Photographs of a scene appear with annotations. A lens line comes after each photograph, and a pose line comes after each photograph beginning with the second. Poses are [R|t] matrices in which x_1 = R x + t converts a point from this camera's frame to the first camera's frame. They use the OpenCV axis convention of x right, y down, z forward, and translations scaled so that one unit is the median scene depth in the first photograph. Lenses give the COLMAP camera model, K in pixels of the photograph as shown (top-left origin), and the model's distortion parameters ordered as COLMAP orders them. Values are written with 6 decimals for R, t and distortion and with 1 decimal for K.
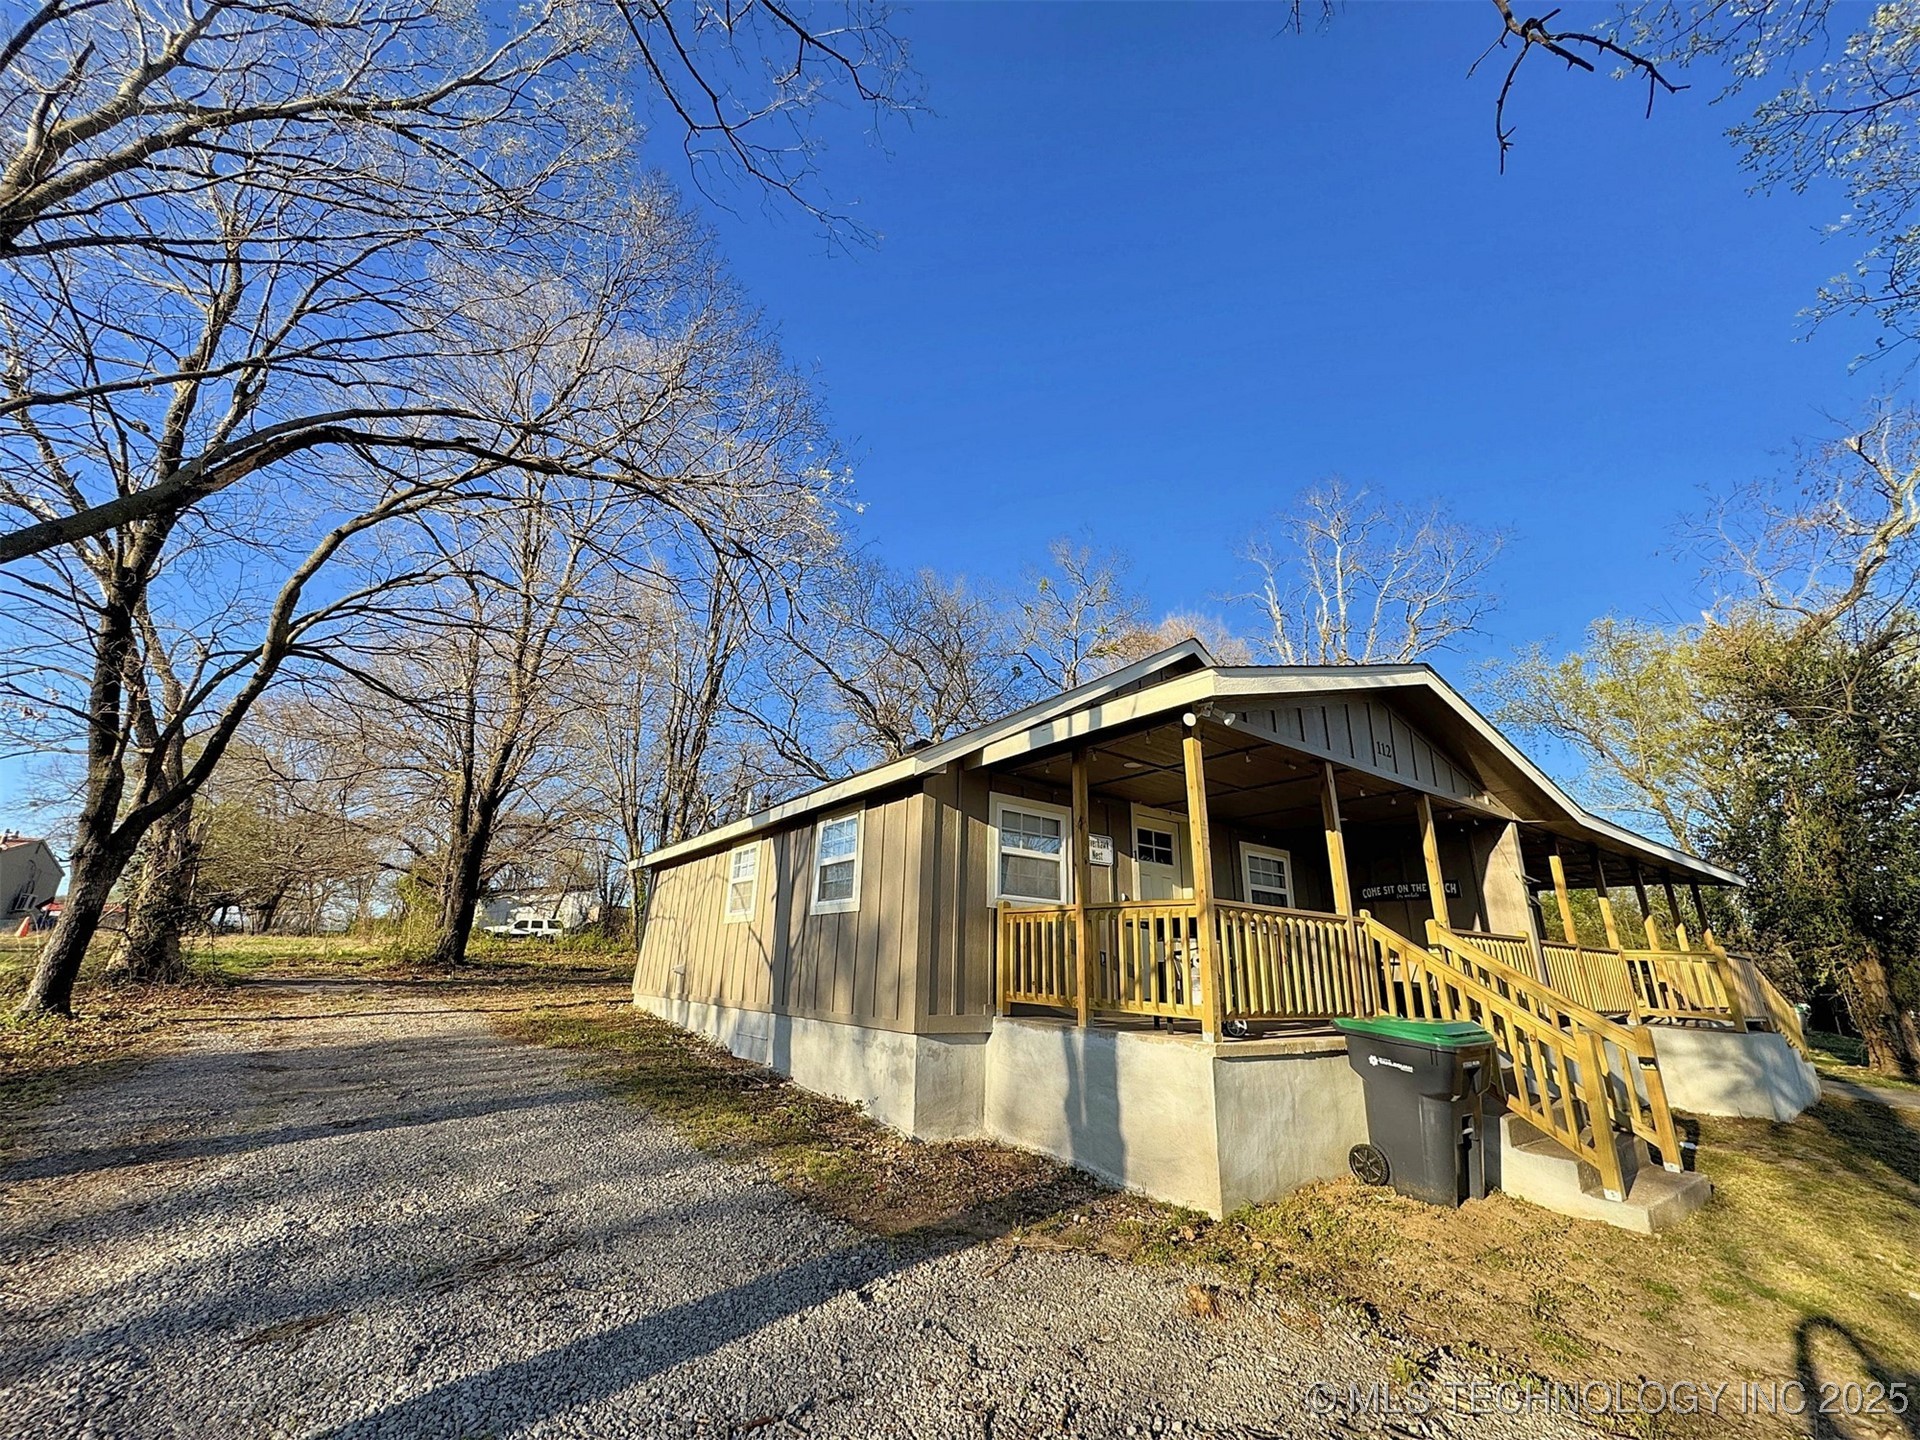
lens RADIAL K [[764.0, 0, 953.5], [0, 764.0, 717.0], [0, 0, 1]] dist [0.000552, -0.000007]
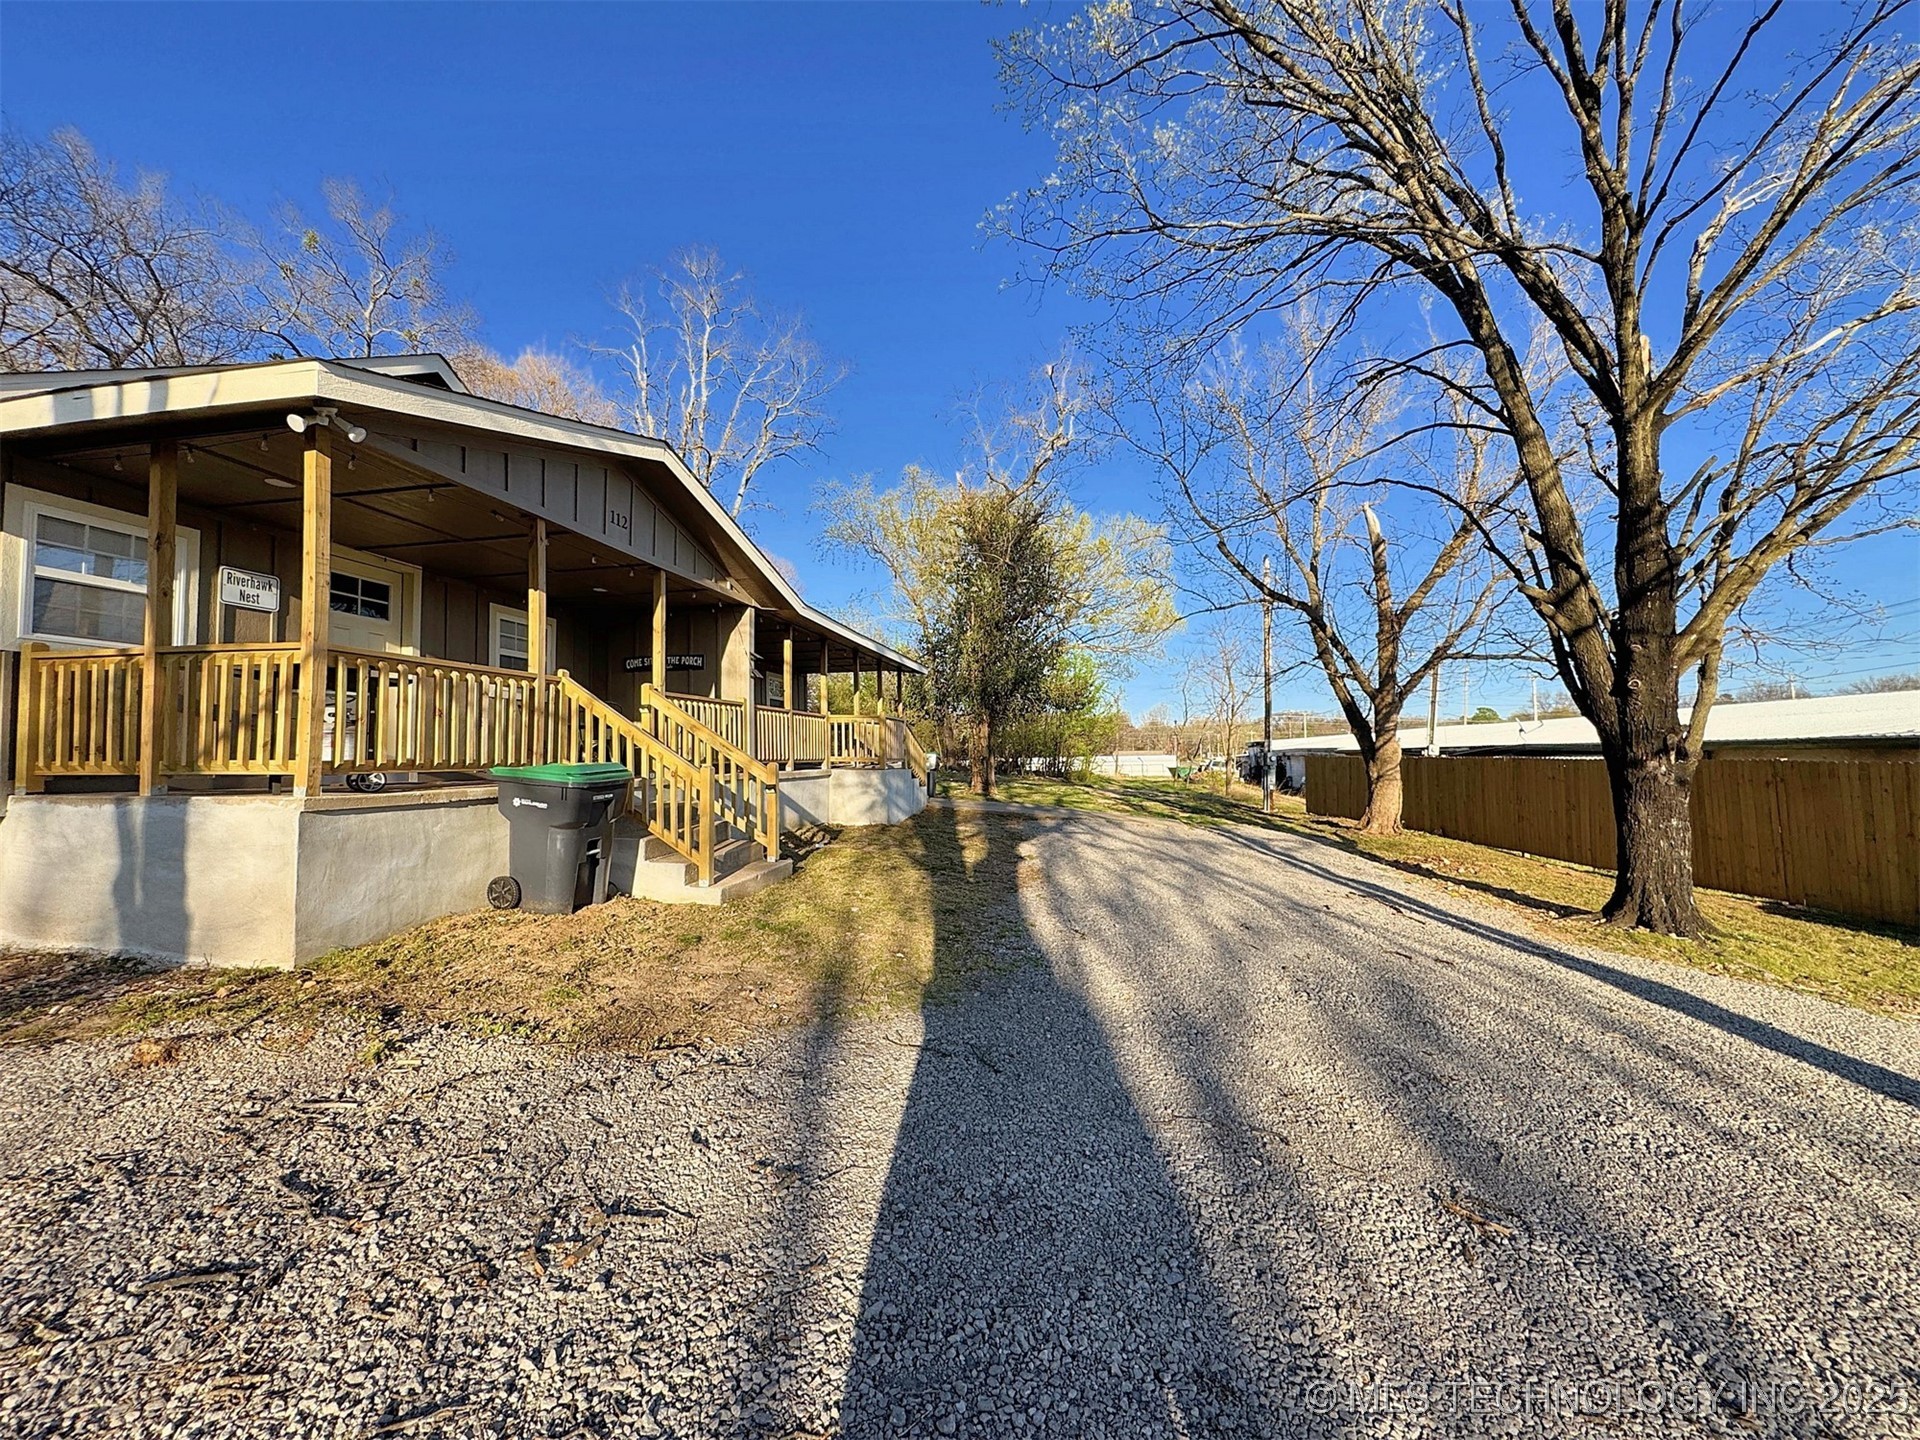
lens RADIAL K [[763.9, 0, 960.6], [0, 763.9, 721.8], [0, 0, 1]] dist [-0.002413, -0.000227]
pose [[0.721124, -0.010895, 0.692721, 0.229279], [-0.182542, 0.961557, 0.205150, 0.012199], [-0.668326, -0.274390, 0.691412, -0.096423]]
